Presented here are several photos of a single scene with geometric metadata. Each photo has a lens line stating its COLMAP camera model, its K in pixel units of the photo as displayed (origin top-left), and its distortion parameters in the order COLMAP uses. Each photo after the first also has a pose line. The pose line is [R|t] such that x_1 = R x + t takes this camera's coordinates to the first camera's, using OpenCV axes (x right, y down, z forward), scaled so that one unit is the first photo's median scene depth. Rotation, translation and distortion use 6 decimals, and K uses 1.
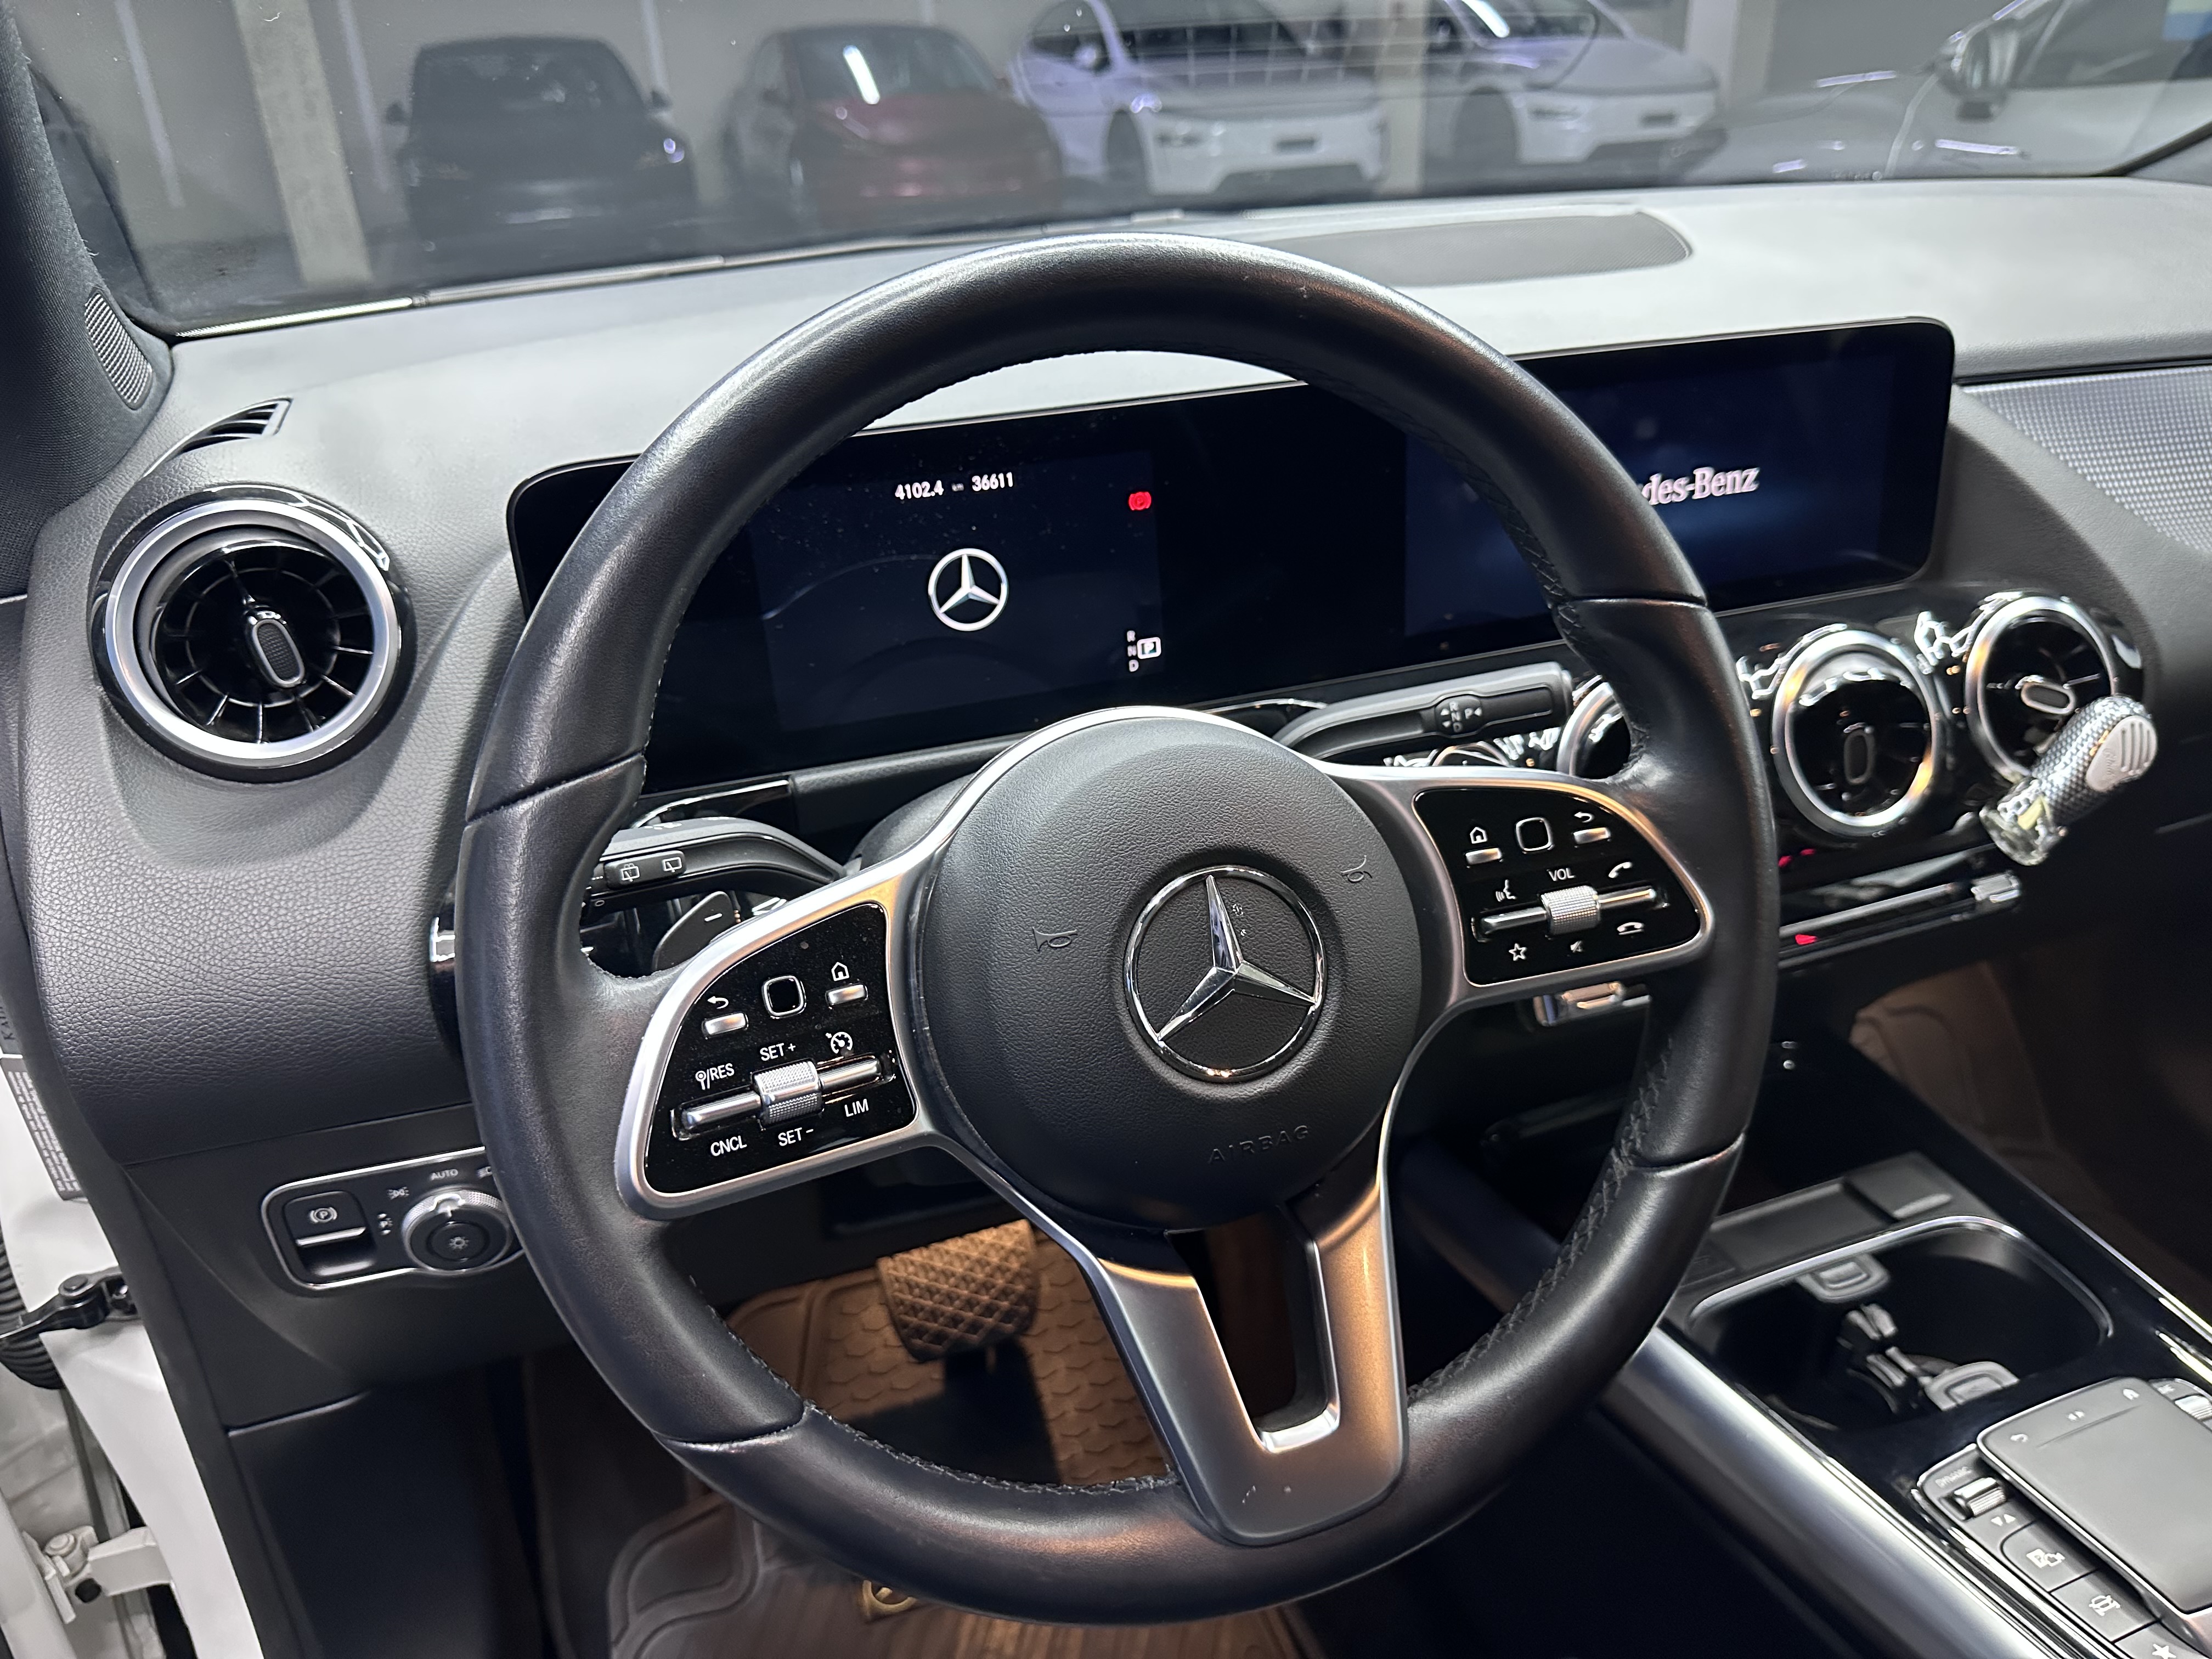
lens RADIAL K [[1591.5, 0, 1101.3], [0, 1591.5, 828.5], [0, 0, 1]] dist [0.064680, -0.082384]
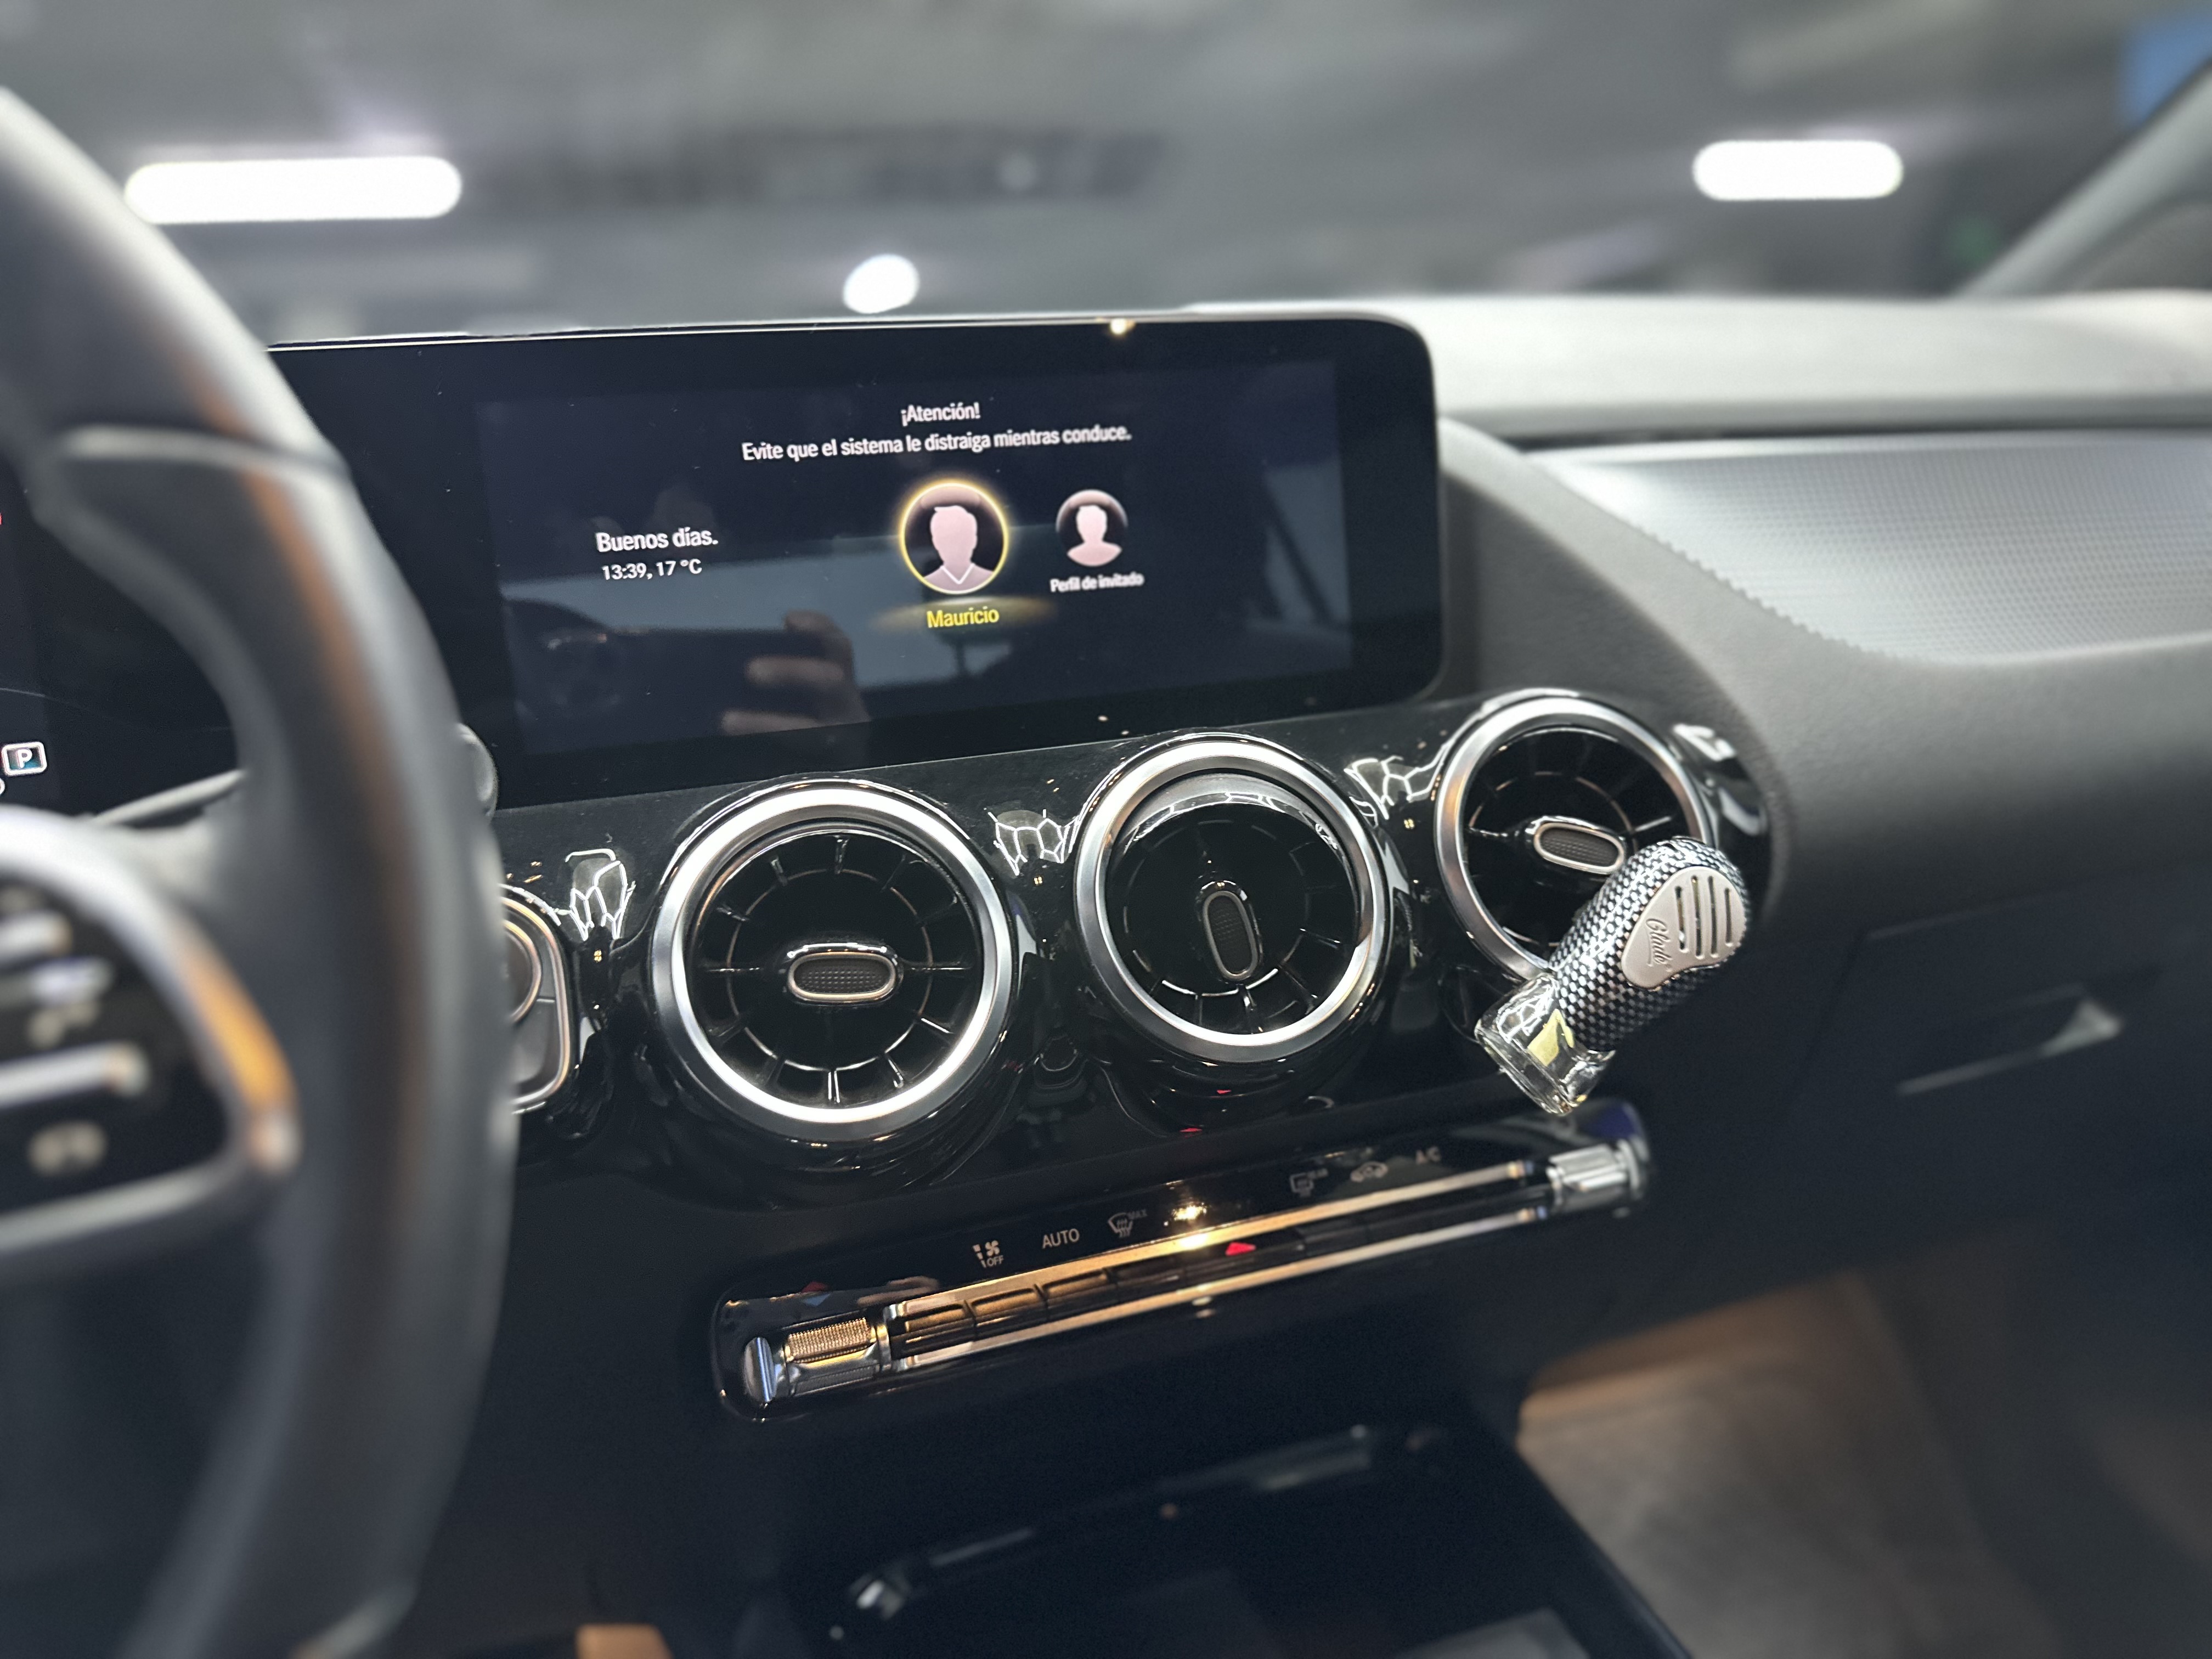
lens RADIAL K [[1591.5, 0, 1101.6], [0, 1591.5, 869.4], [0, 0, 1]] dist [0.064680, -0.082384]
pose [[0.999570, -0.014627, -0.025422, 0.431973], [0.009298, 0.980091, -0.198332, 0.051087], [0.027817, 0.198011, 0.979805, 0.397519]]
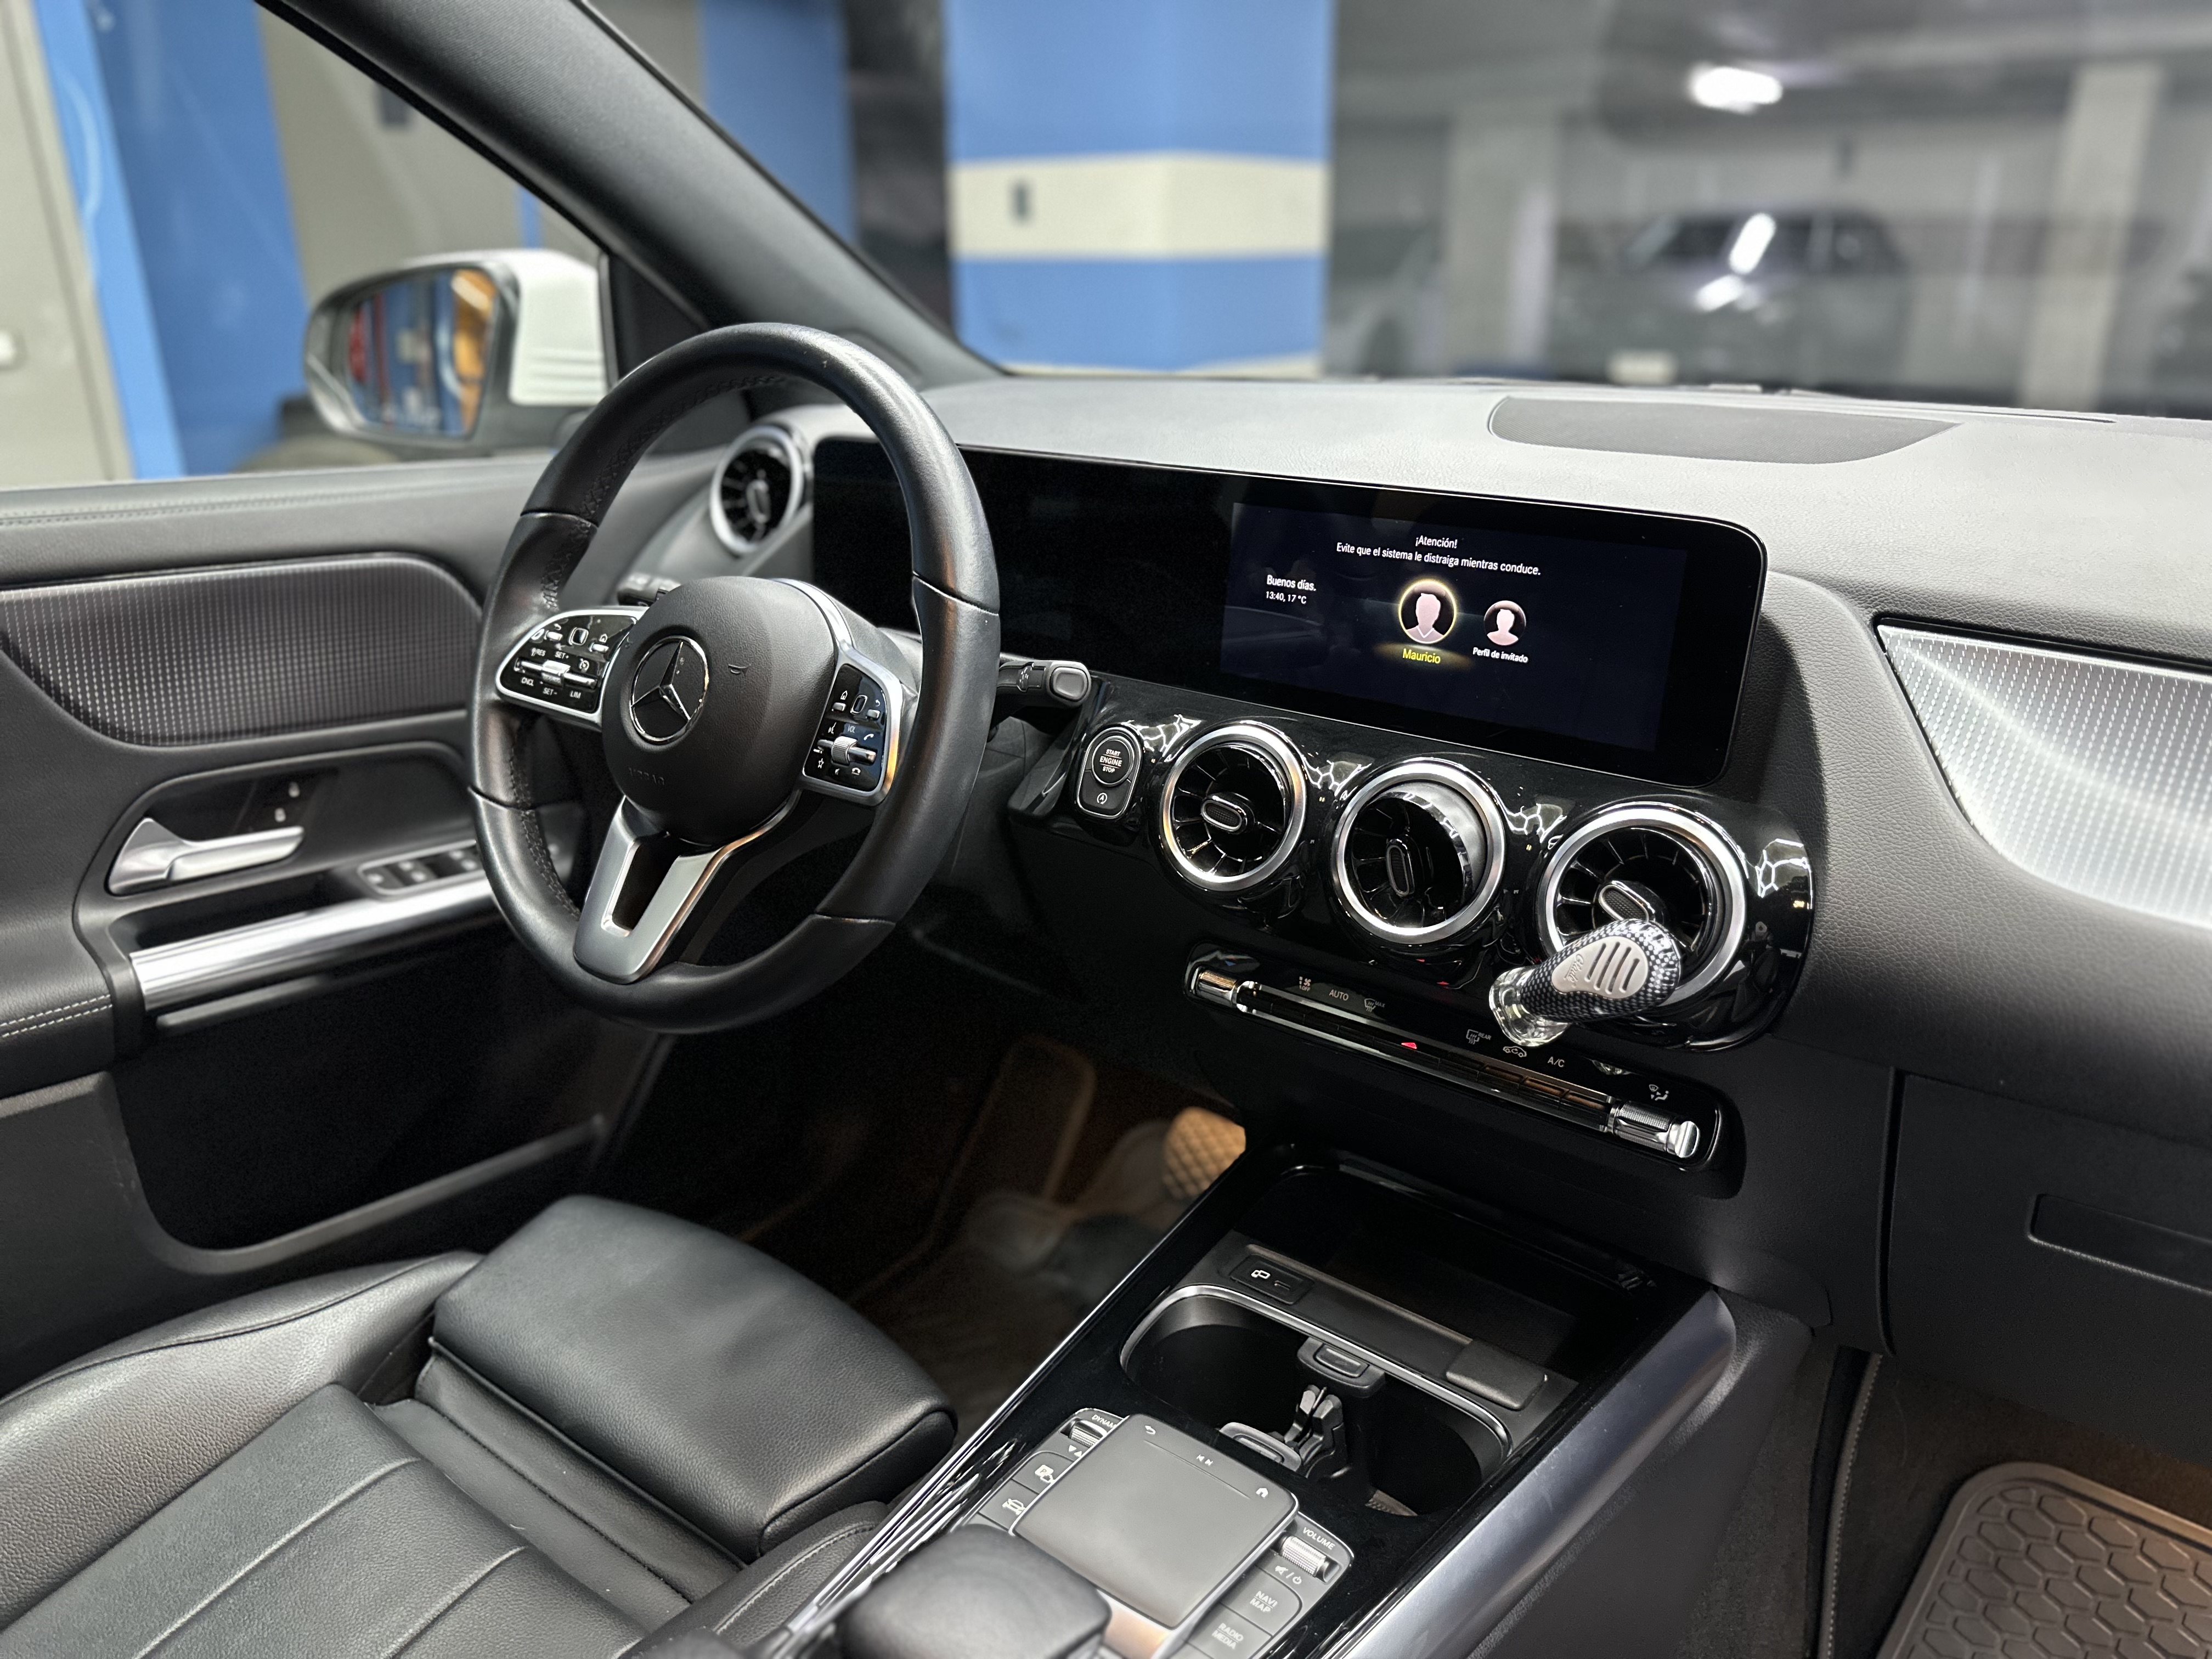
lens RADIAL K [[1591.5, 0, 1118.4], [0, 1591.5, 825.2], [0, 0, 1]] dist [0.064680, -0.082384]
pose [[0.522640, 0.323502, -0.788793, 1.218399], [-0.388214, 0.914030, 0.117641, -0.124546], [0.759037, 0.244737, 0.603296, 0.176772]]
